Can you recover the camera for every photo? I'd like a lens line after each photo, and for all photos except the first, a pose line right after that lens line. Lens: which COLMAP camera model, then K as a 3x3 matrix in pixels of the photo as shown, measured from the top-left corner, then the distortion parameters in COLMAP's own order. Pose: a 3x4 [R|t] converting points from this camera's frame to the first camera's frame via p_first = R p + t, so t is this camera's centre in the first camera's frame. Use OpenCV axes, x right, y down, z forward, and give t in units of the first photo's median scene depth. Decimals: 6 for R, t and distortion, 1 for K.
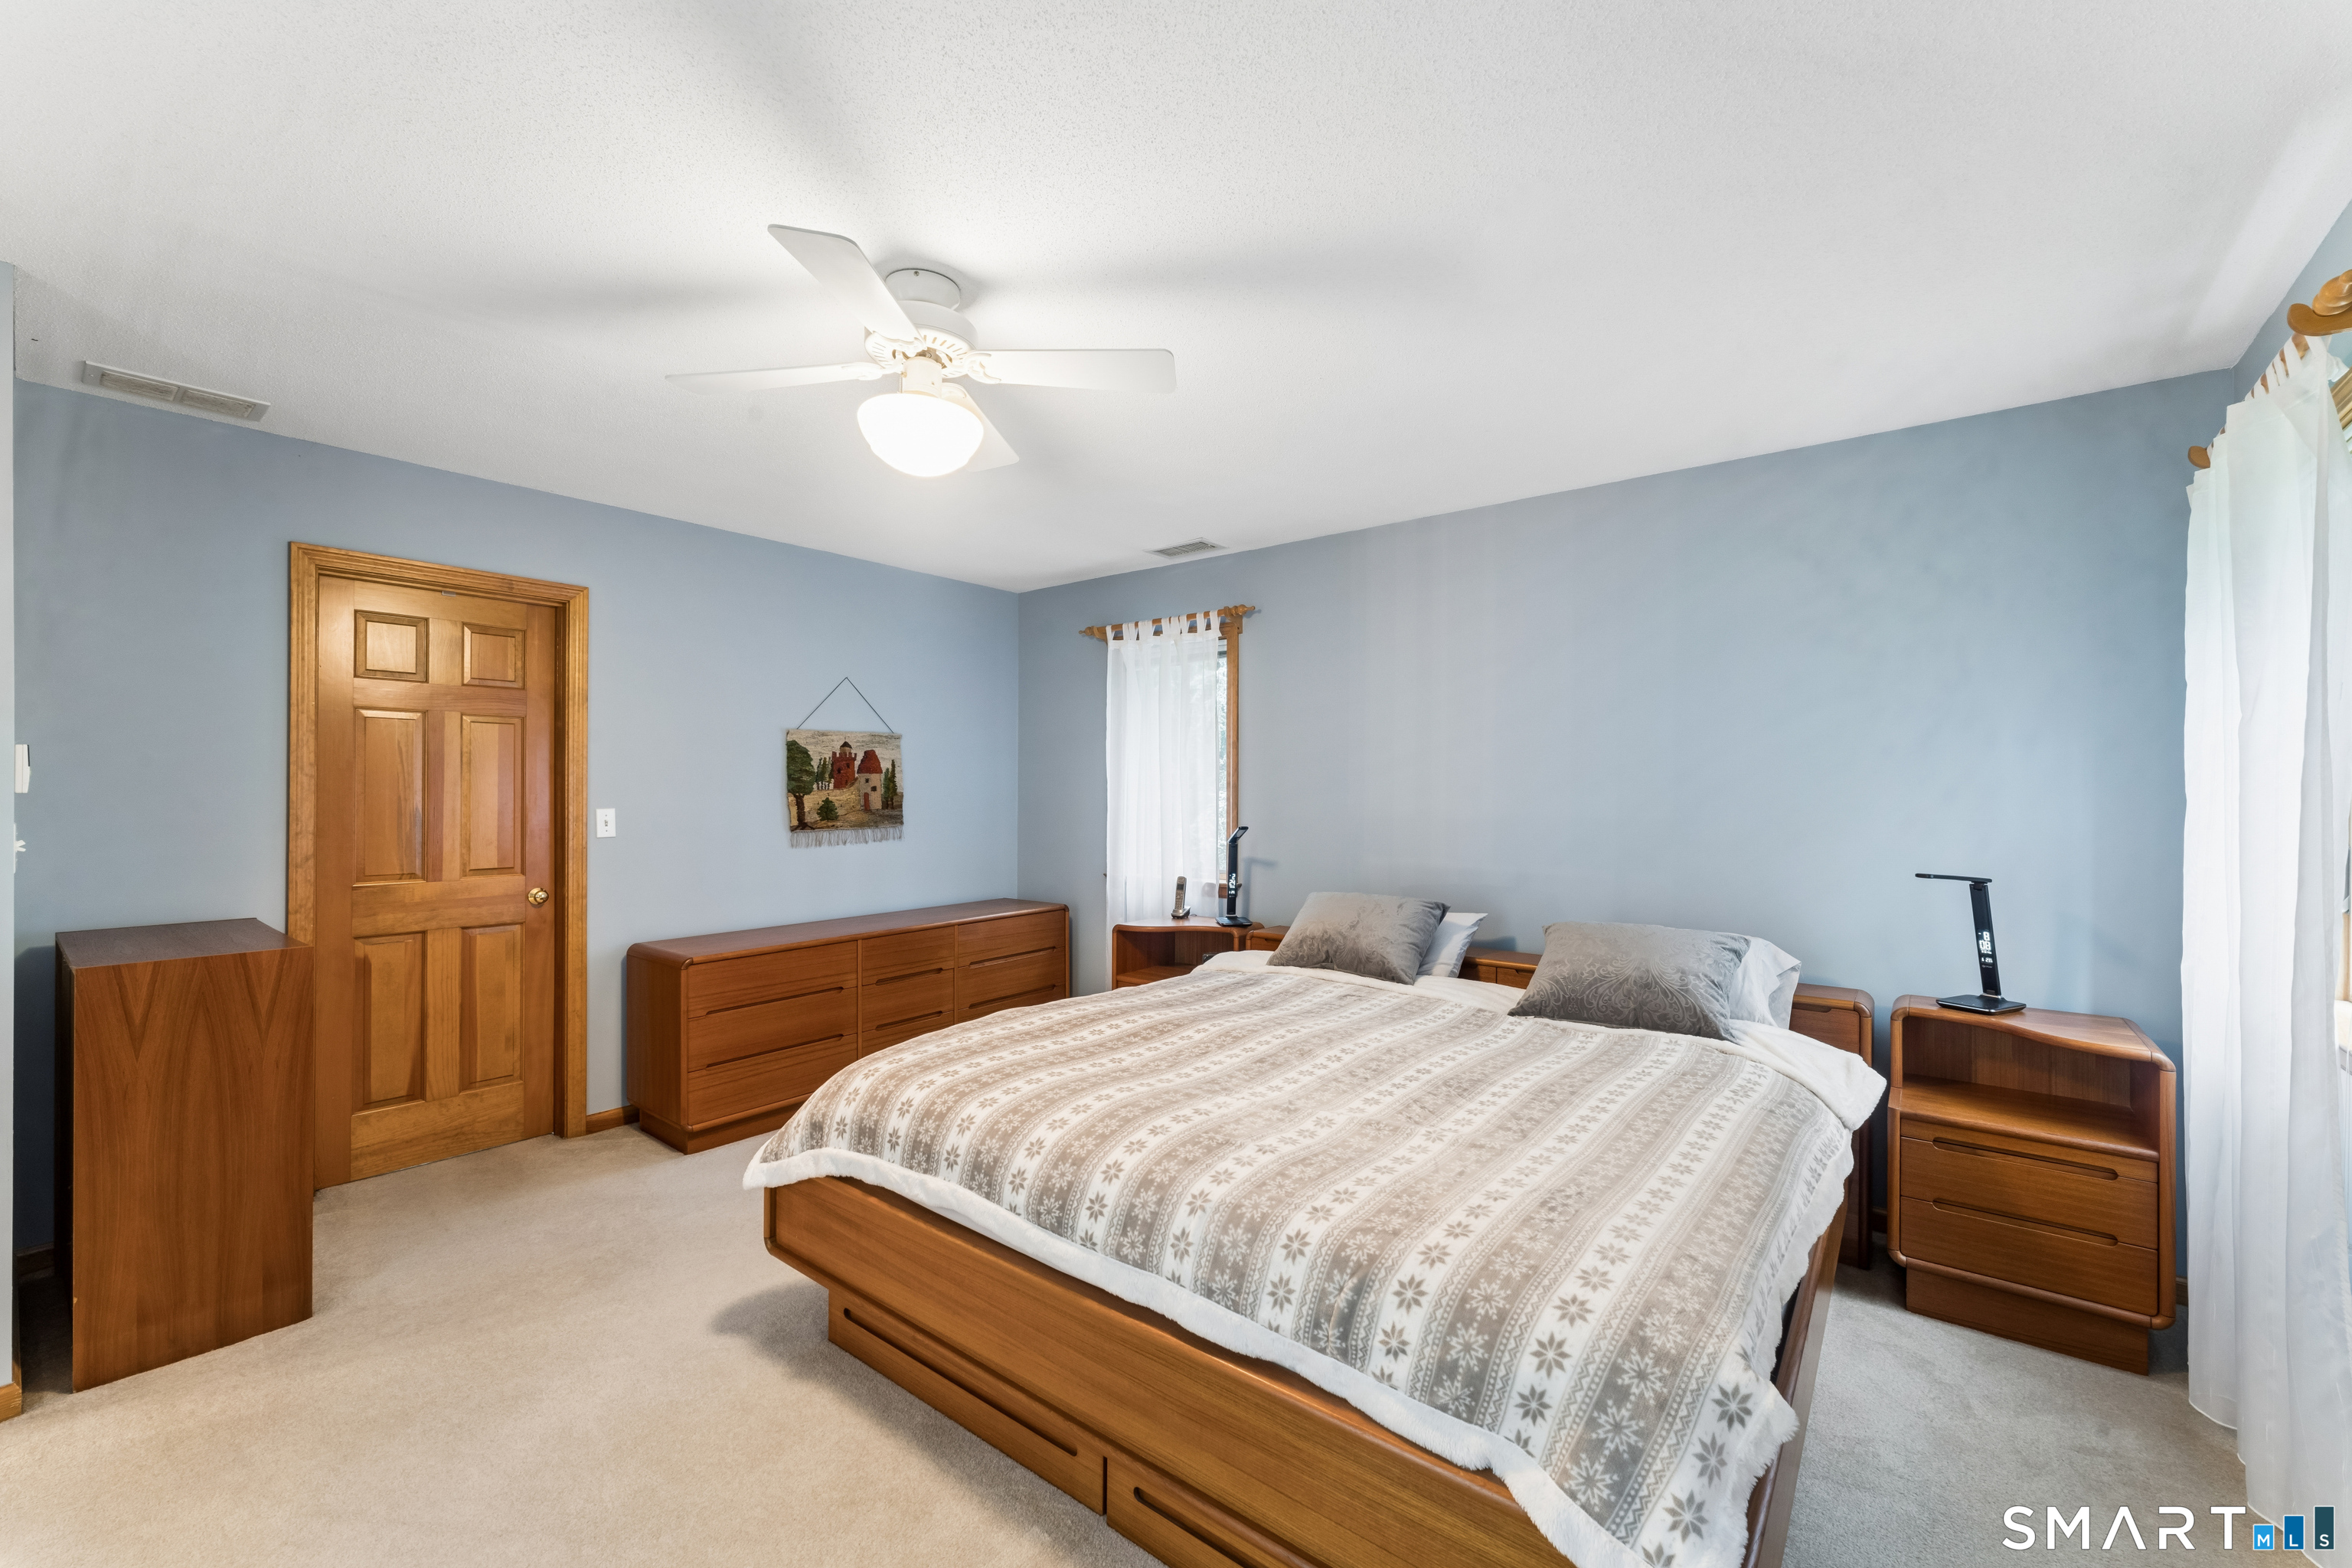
lens RADIAL K [[943.1, 0, 1179.9], [0, 943.1, 789.6], [0, 0, 1]] dist [-0.002691, -0.001039]
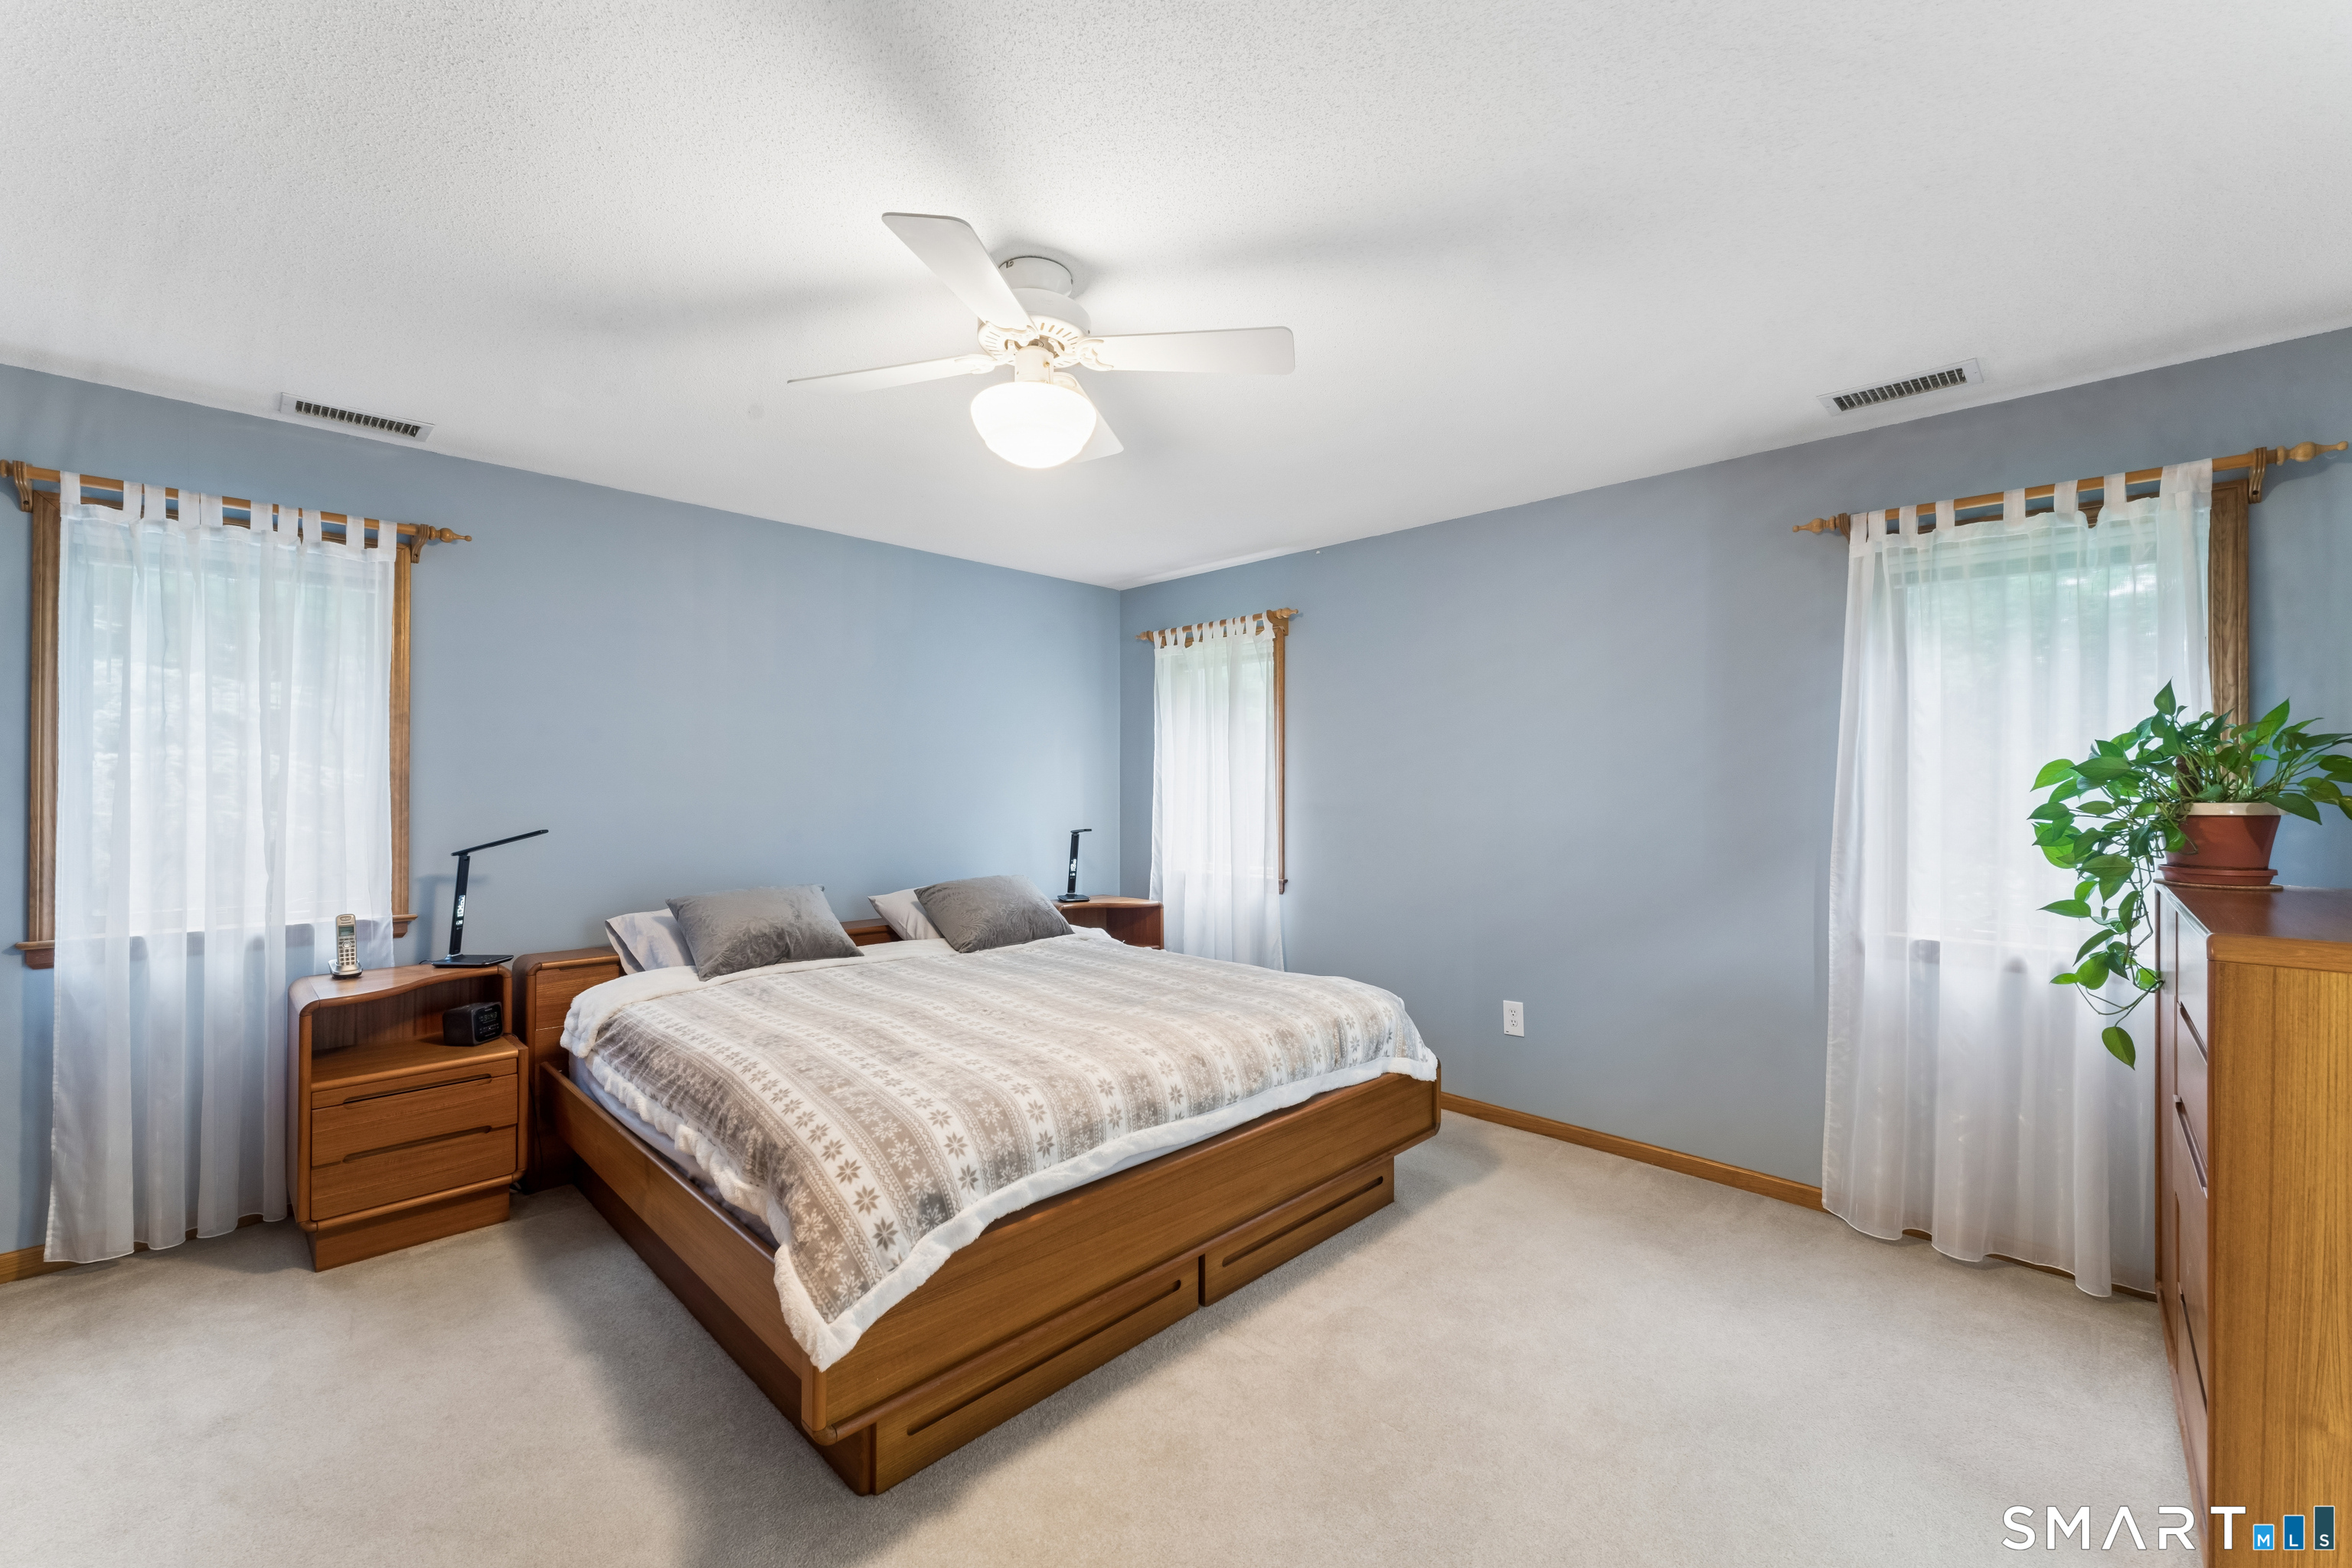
lens RADIAL K [[943.1, 0, 1181.5], [0, 943.1, 782.8], [0, 0, 1]] dist [-0.002691, -0.001039]
pose [[0.104529, -0.000553, 0.994522, -0.927053], [-0.003280, 0.999994, 0.000900, -0.003005], [-0.994516, -0.003356, 0.104527, 0.558888]]
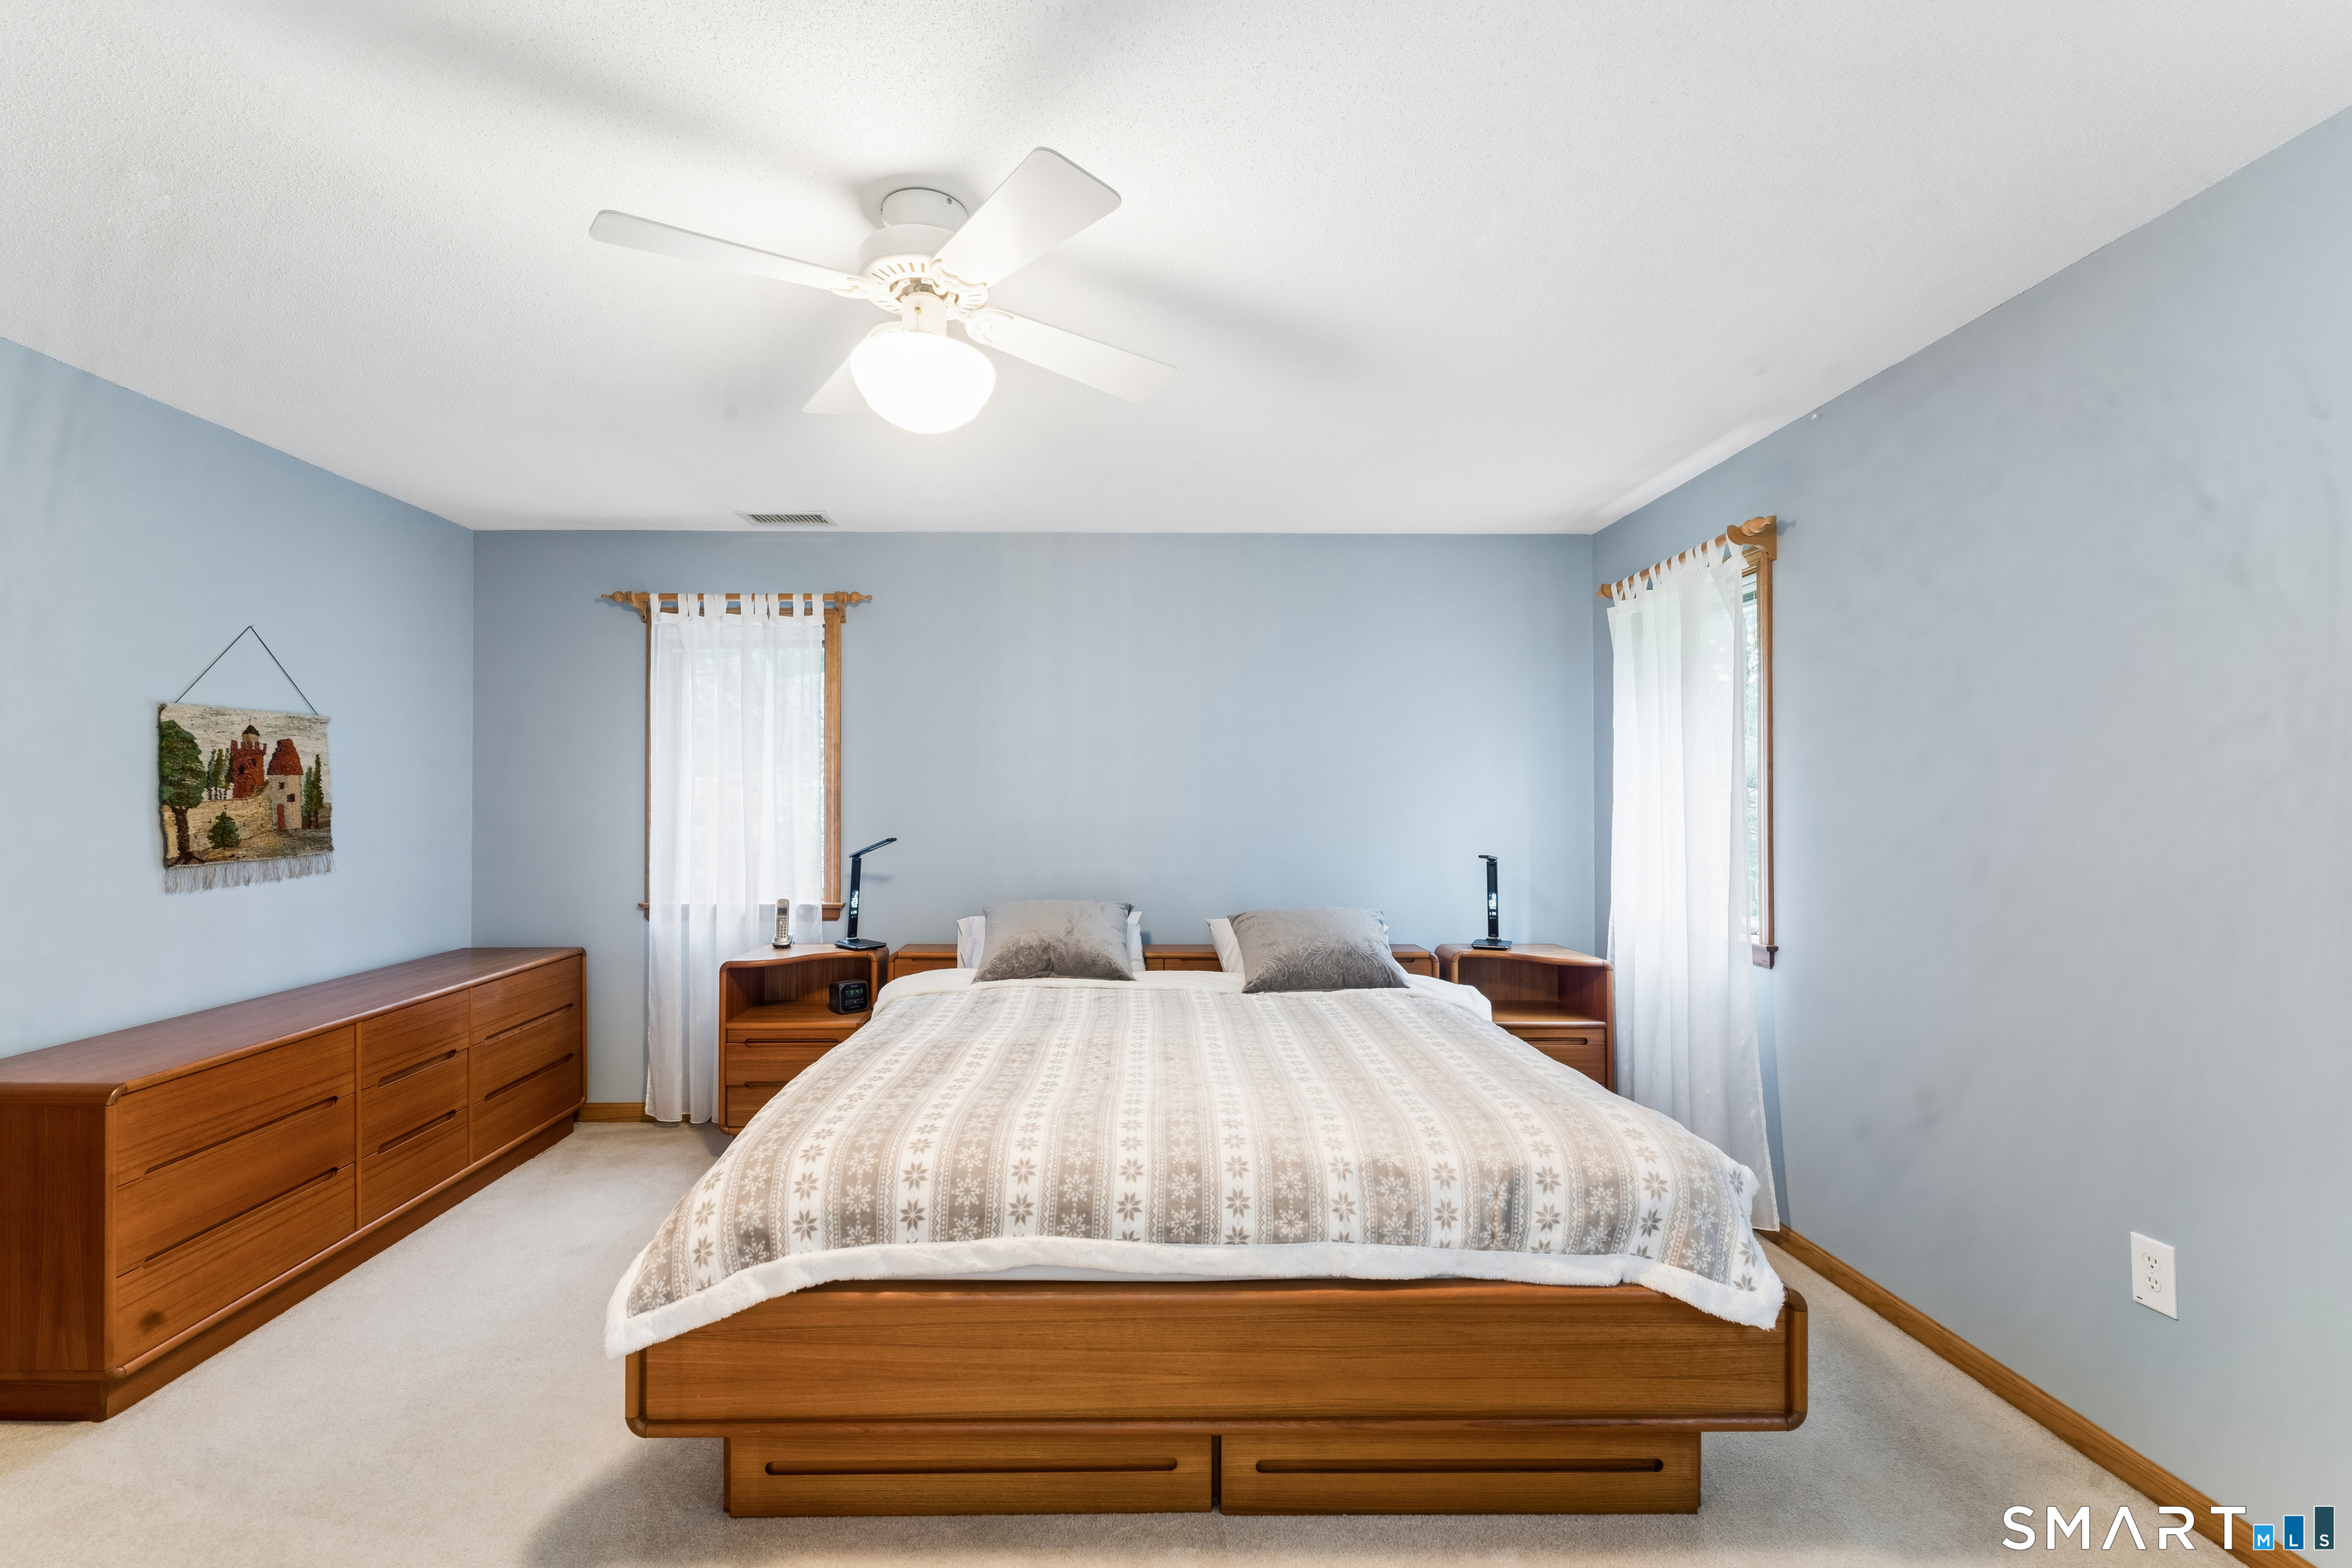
lens RADIAL K [[1020.8, 0, 1131.7], [0, 1020.8, 793.0], [0, 0, 1]] dist [-0.003696, 0.000074]
pose [[0.775246, -0.000261, 0.631659, -0.534570], [0.002688, 0.999992, -0.002886, -0.001184], [-0.631654, 0.003935, 0.775241, 0.125583]]
